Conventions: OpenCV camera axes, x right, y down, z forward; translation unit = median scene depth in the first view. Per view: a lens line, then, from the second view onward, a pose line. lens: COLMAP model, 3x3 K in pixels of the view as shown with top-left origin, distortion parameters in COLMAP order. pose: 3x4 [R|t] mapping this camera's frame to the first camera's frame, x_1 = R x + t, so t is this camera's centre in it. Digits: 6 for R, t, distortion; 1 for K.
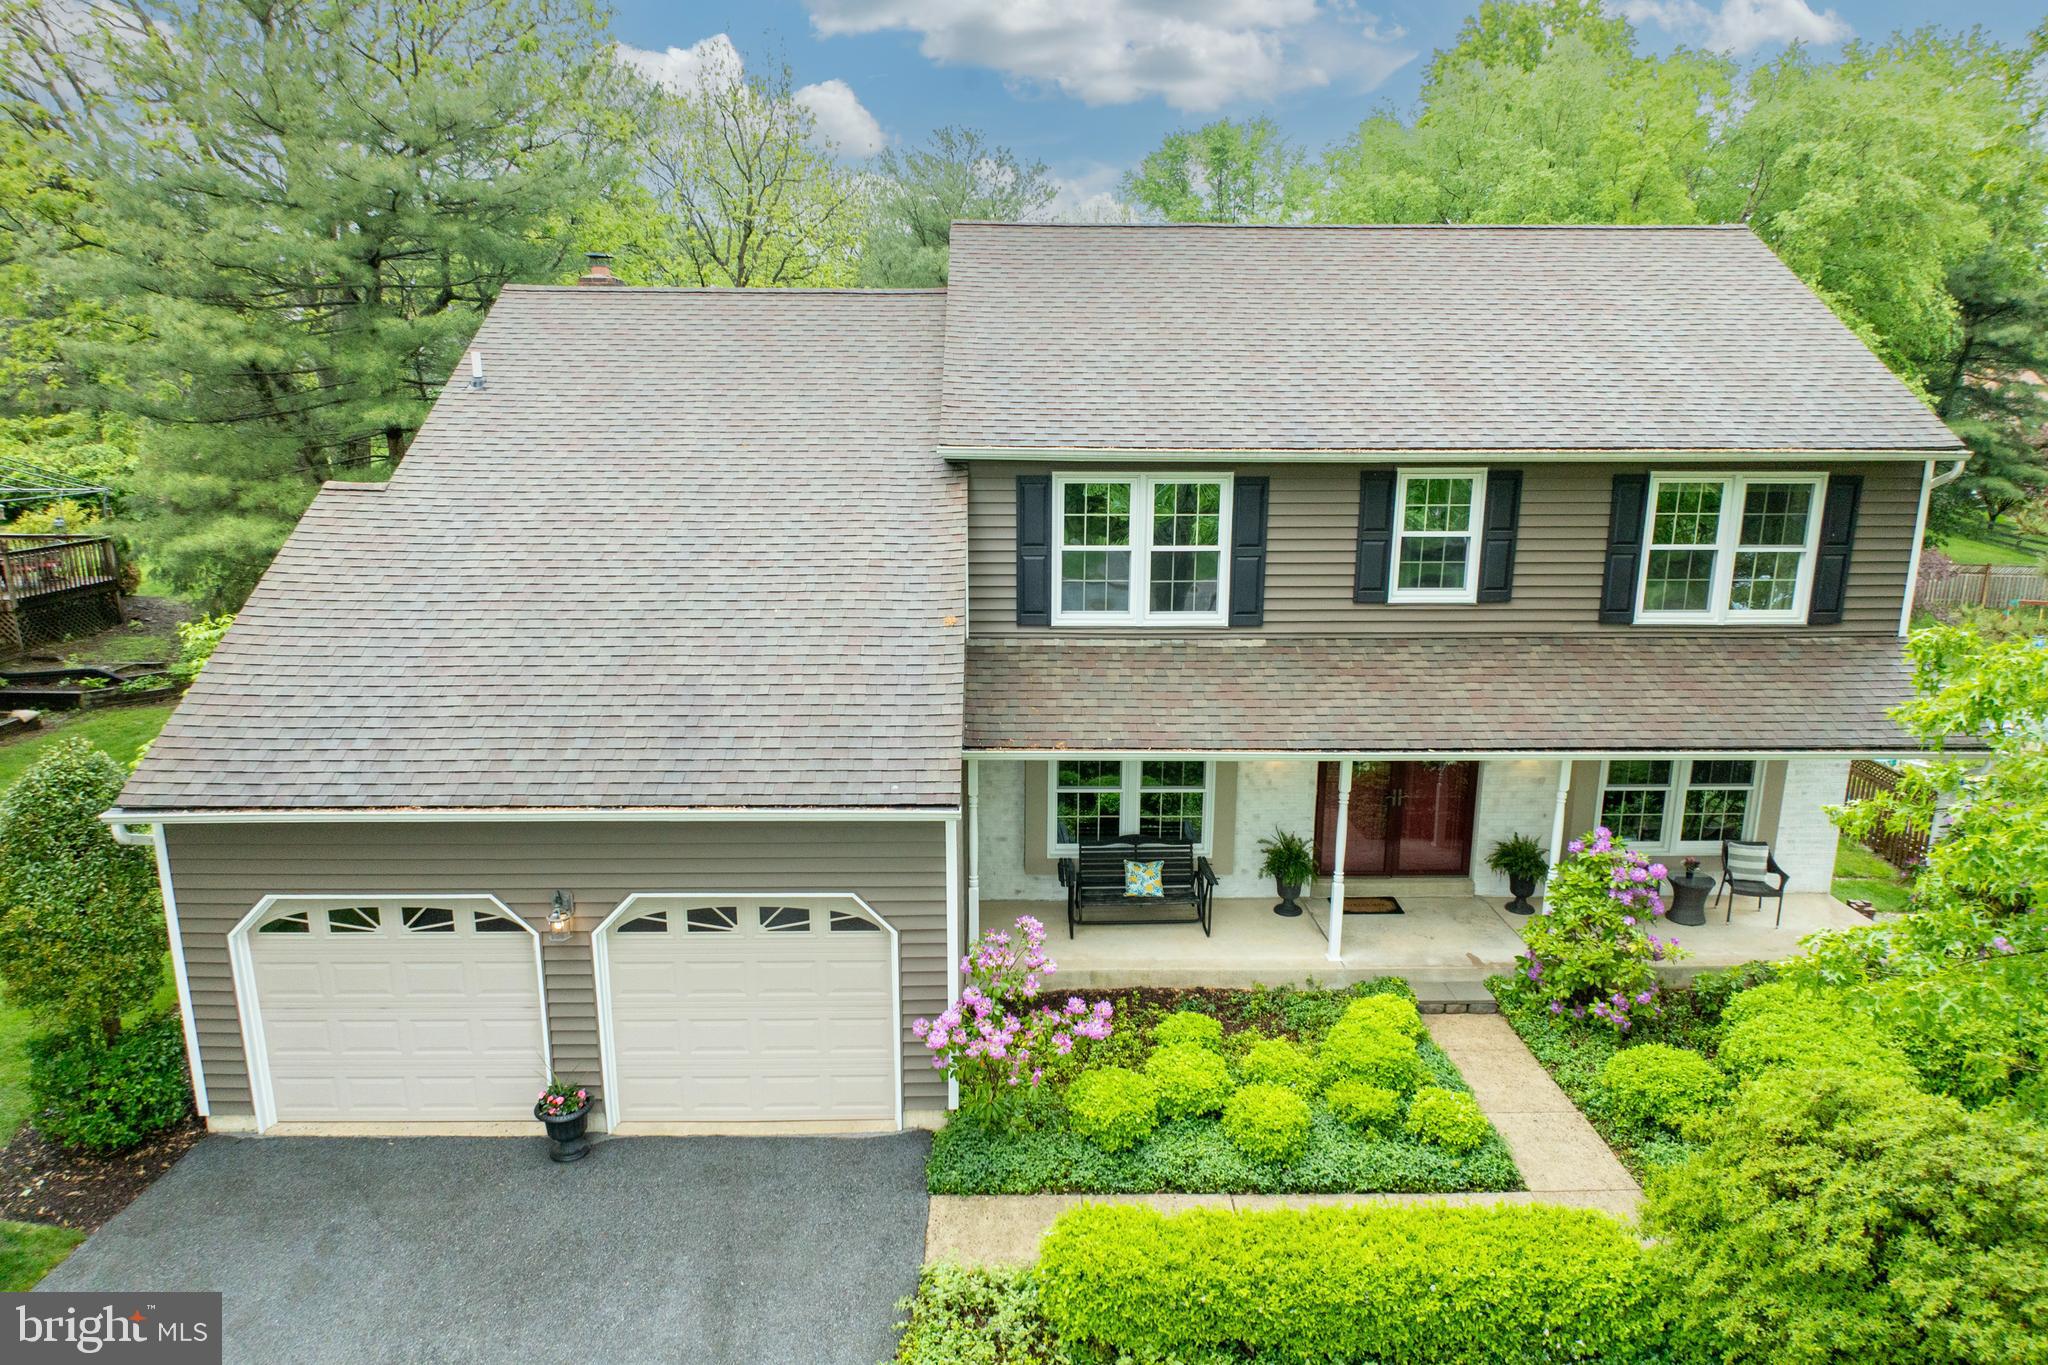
lens RADIAL K [[1226.4, 0, 1019.2], [0, 1226.4, 683.2], [0, 0, 1]] dist [0.011065, -0.015826]
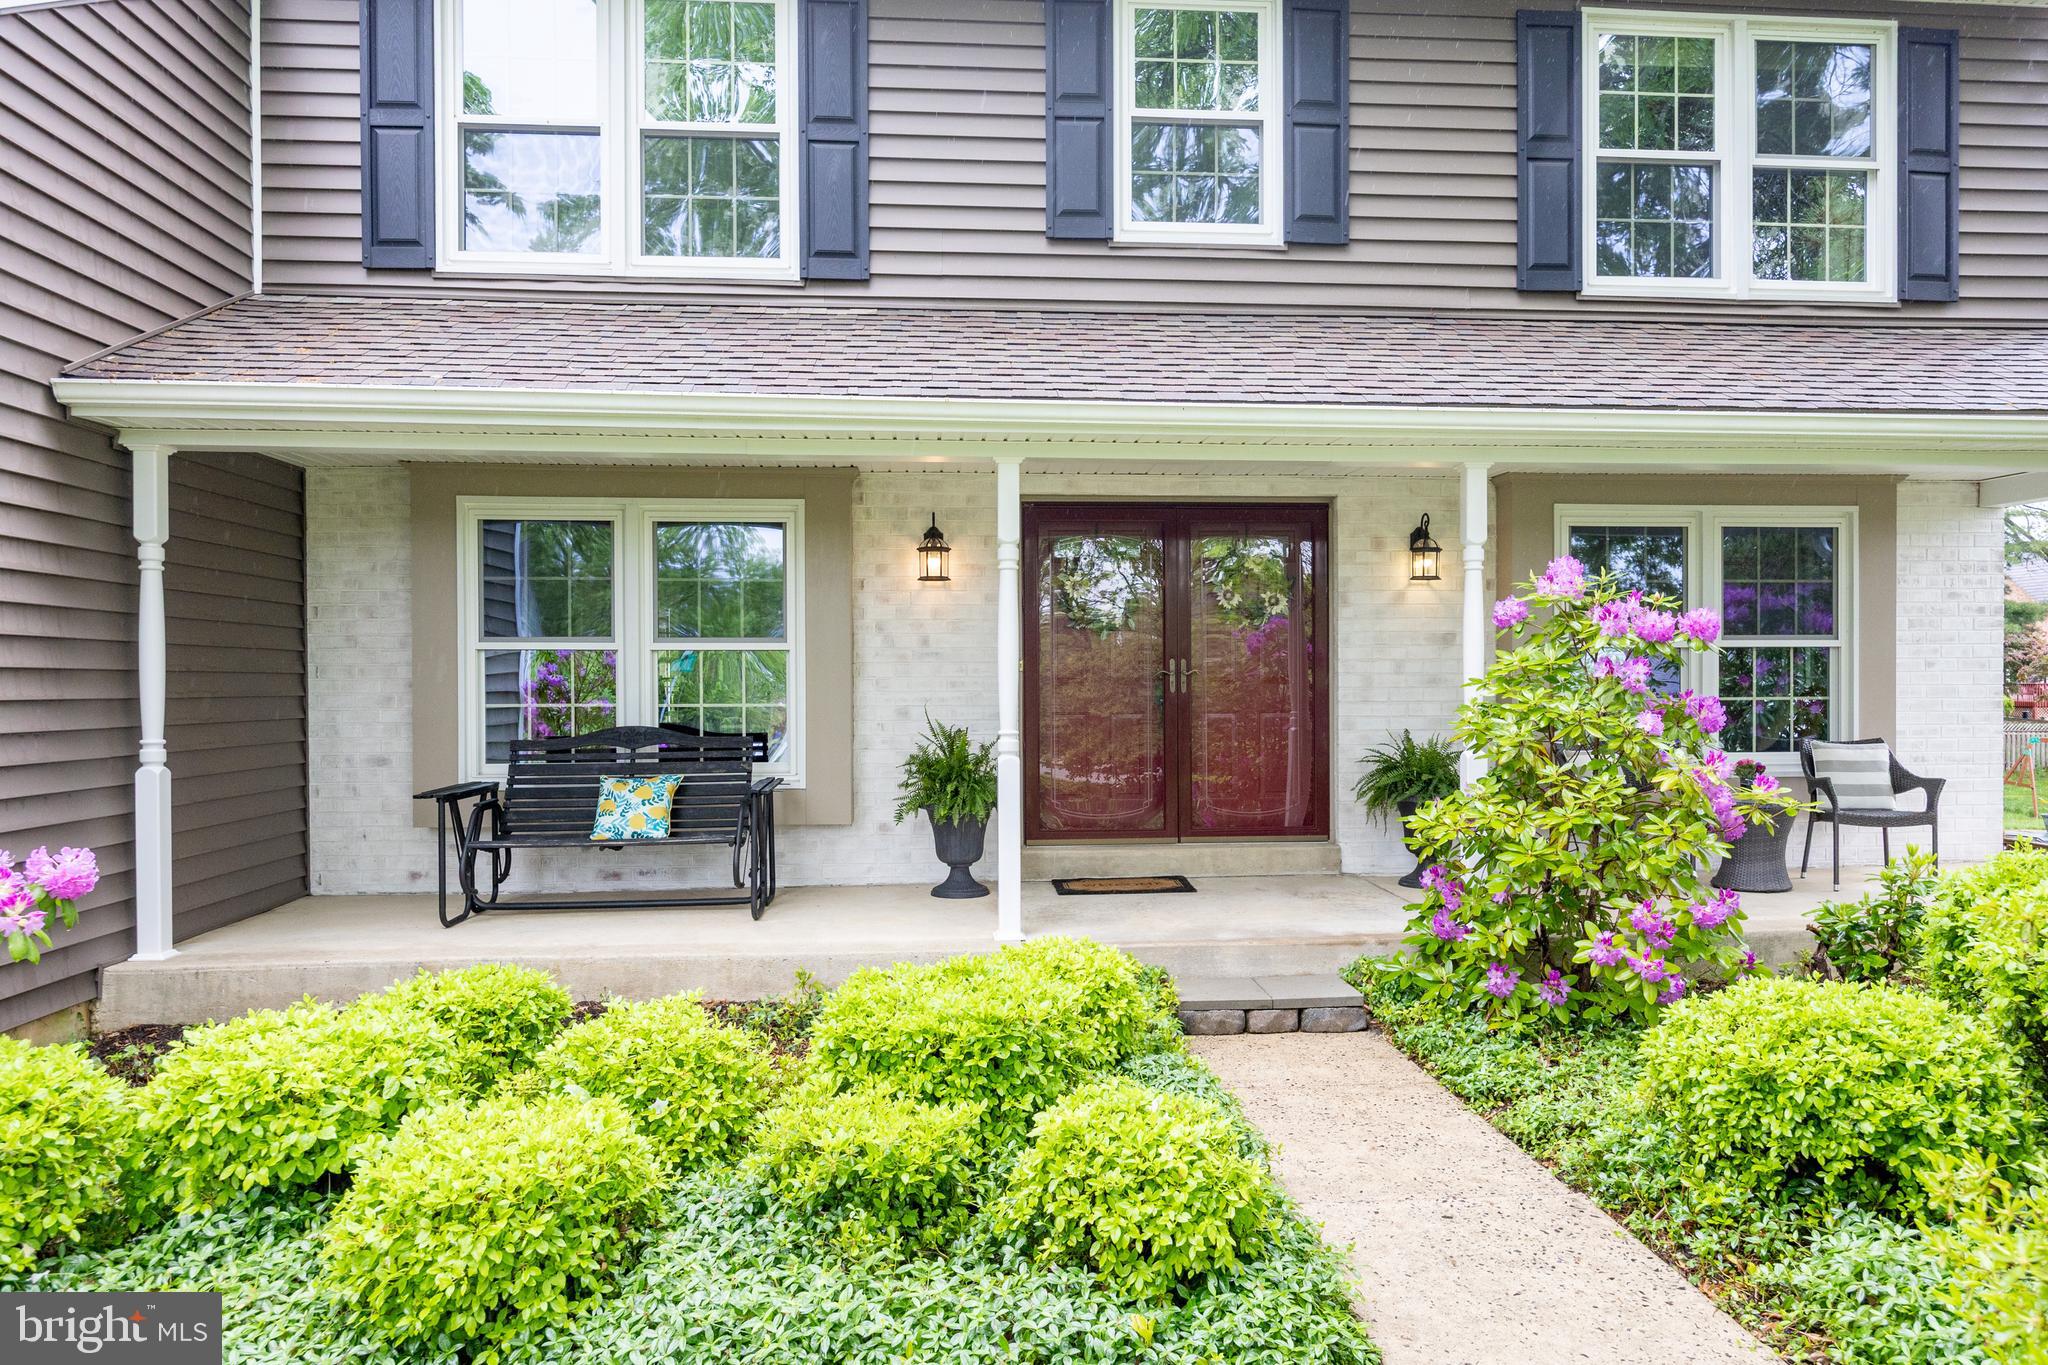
lens RADIAL K [[1311.2, 0, 1027.7], [0, 1311.2, 675.4], [0, 0, 1]] dist [-0.000411, -0.000835]
pose [[0.998199, -0.006188, 0.059674, 0.231581], [0.019209, 0.975268, -0.220188, 0.232335], [-0.056836, 0.220938, 0.973630, 0.510200]]
